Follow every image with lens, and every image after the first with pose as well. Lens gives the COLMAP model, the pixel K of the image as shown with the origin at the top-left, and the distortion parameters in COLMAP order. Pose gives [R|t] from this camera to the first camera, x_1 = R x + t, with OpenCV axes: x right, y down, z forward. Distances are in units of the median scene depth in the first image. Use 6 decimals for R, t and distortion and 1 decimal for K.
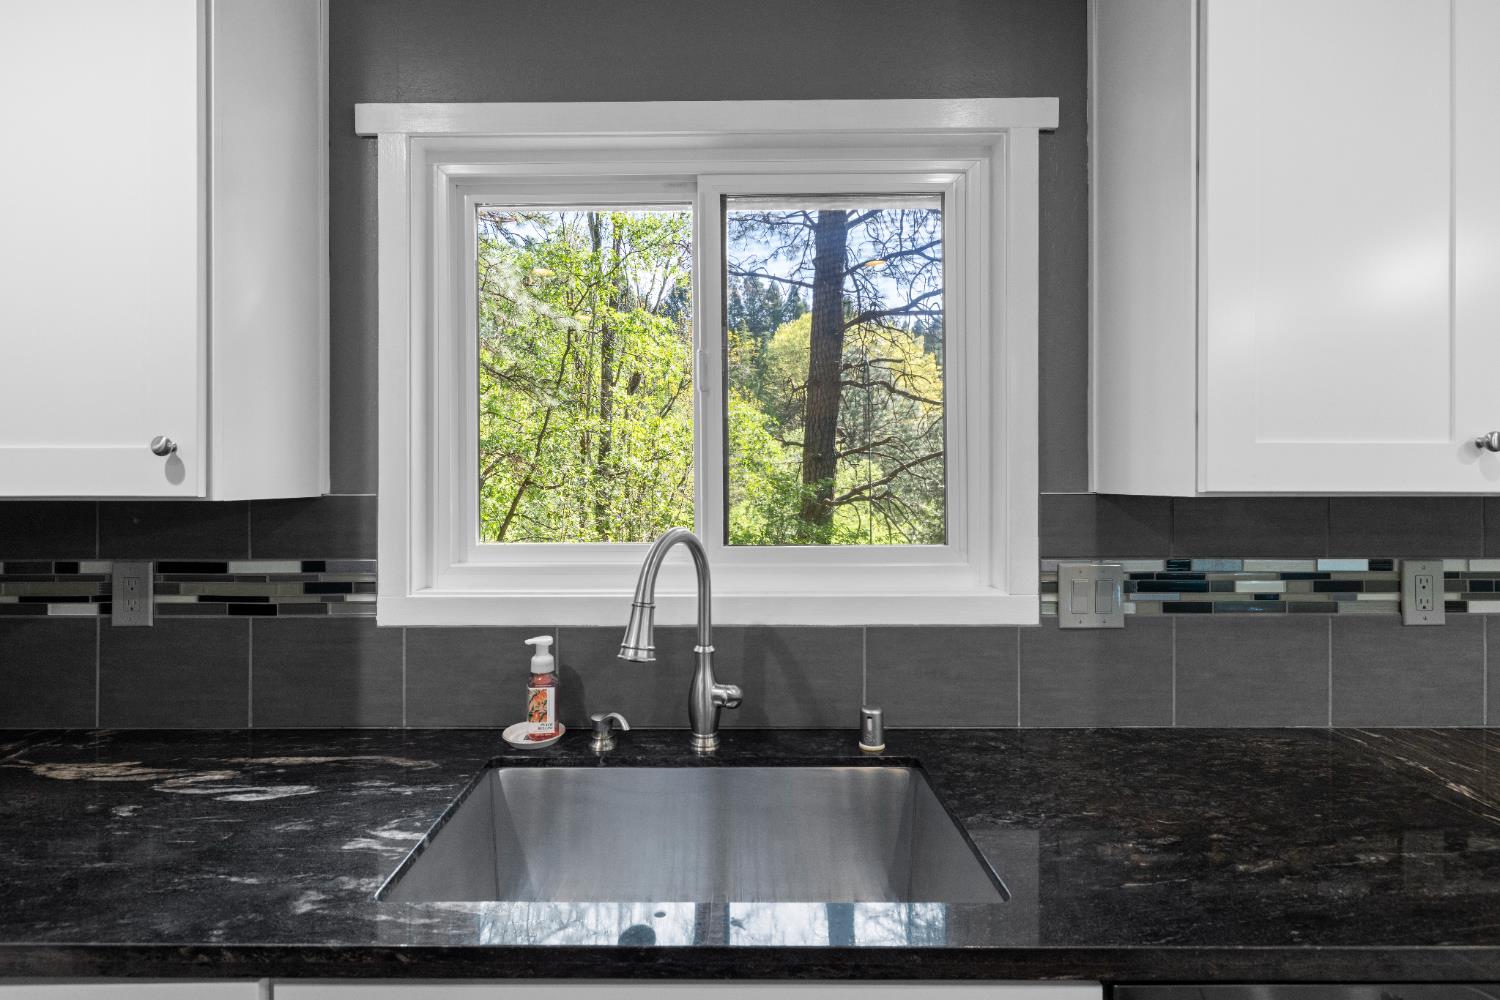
lens RADIAL K [[726.5, 0, 721.2], [0, 726.5, 479.2], [0, 0, 1]] dist [0.000396, -0.000678]
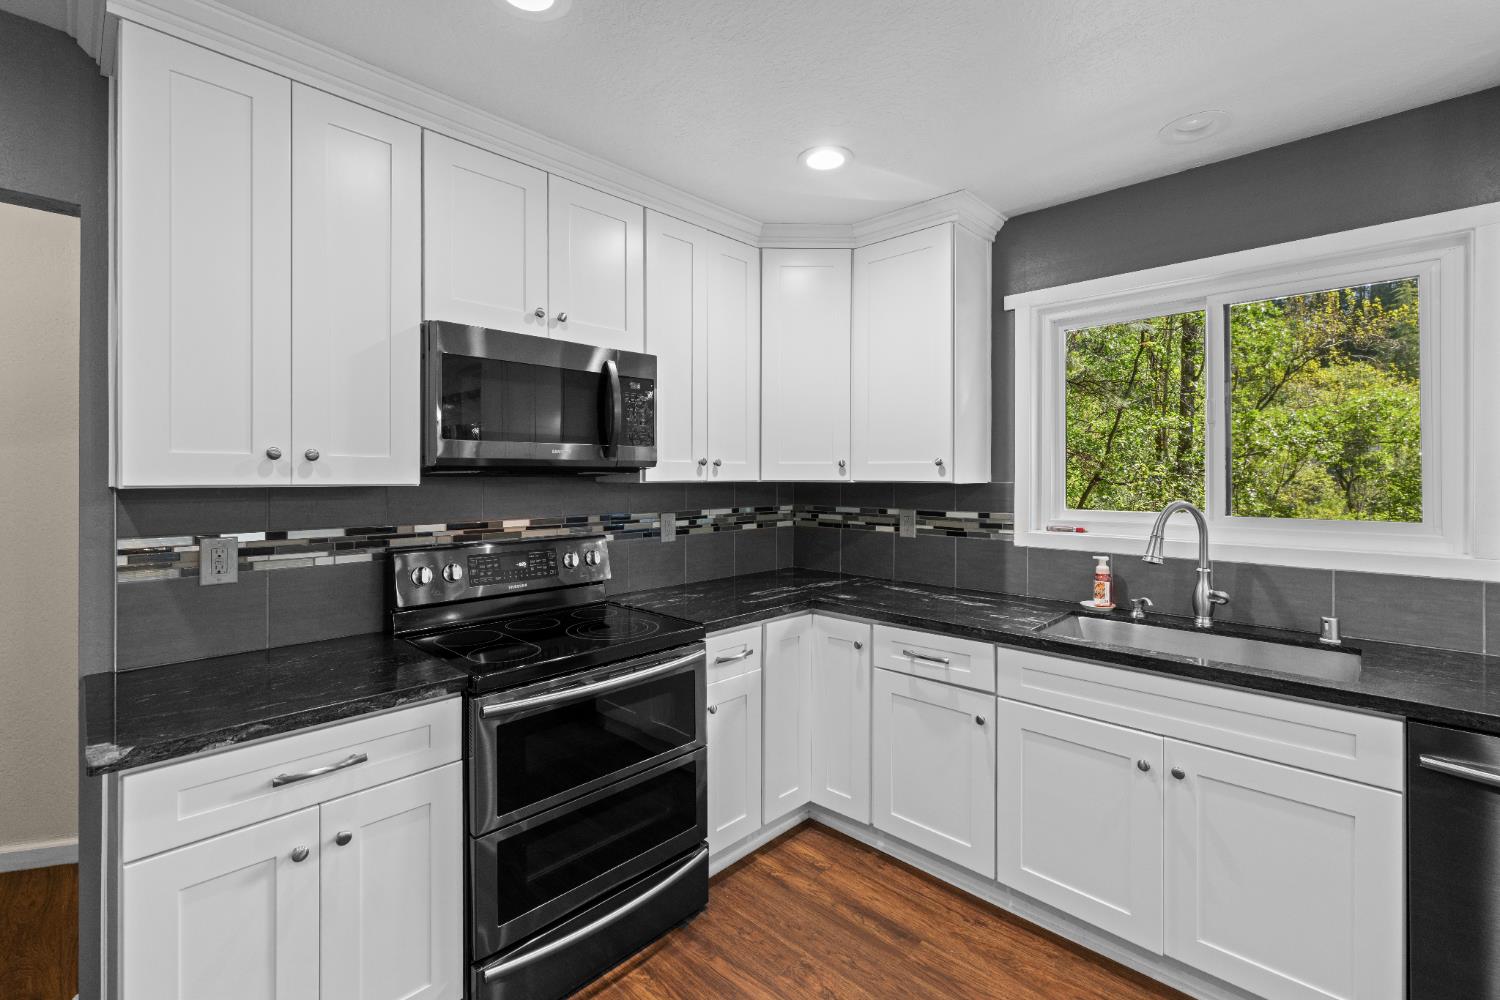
lens RADIAL K [[646.8, 0, 724.4], [0, 646.8, 476.2], [0, 0, 1]] dist [0.000557, -0.001121]
pose [[0.709444, 0.003531, -0.704753, 0.246112], [-0.003158, 0.999993, 0.001831, 0.002173], [0.704755, 0.000926, 0.709450, -0.909184]]
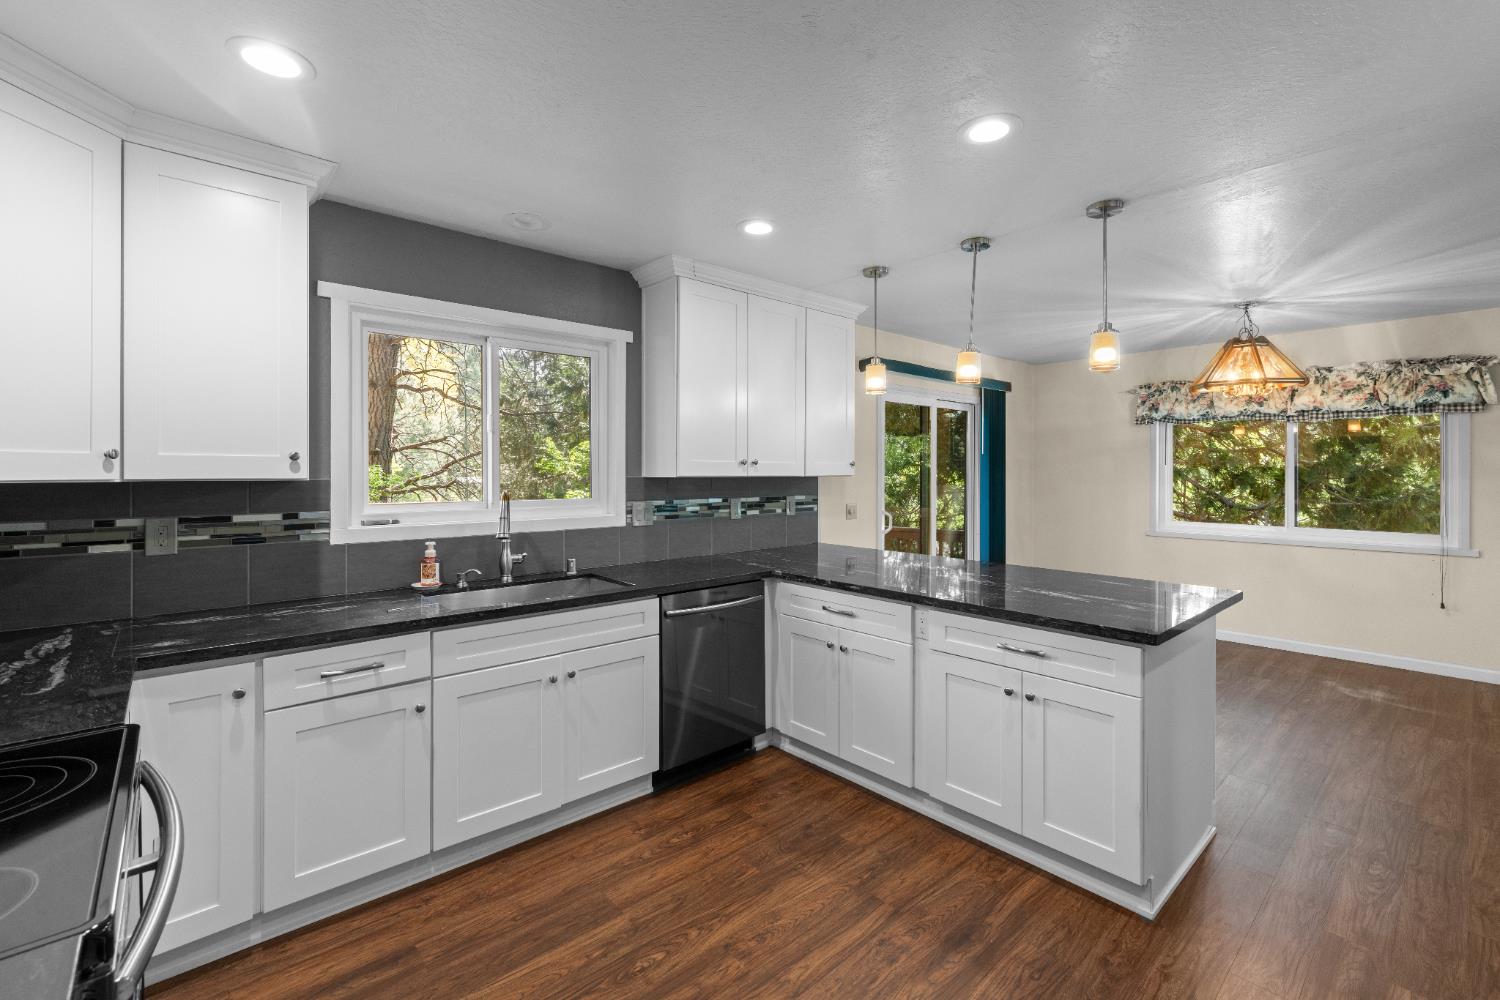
lens RADIAL K [[646.8, 0, 773.3], [0, 646.8, 471.7], [0, 0, 1]] dist [0.000557, -0.001121]
pose [[0.734479, 0.002789, 0.678626, -0.790338], [-0.001312, 0.999996, -0.002690, 0.005055], [-0.678631, 0.001086, 0.734479, -1.135133]]
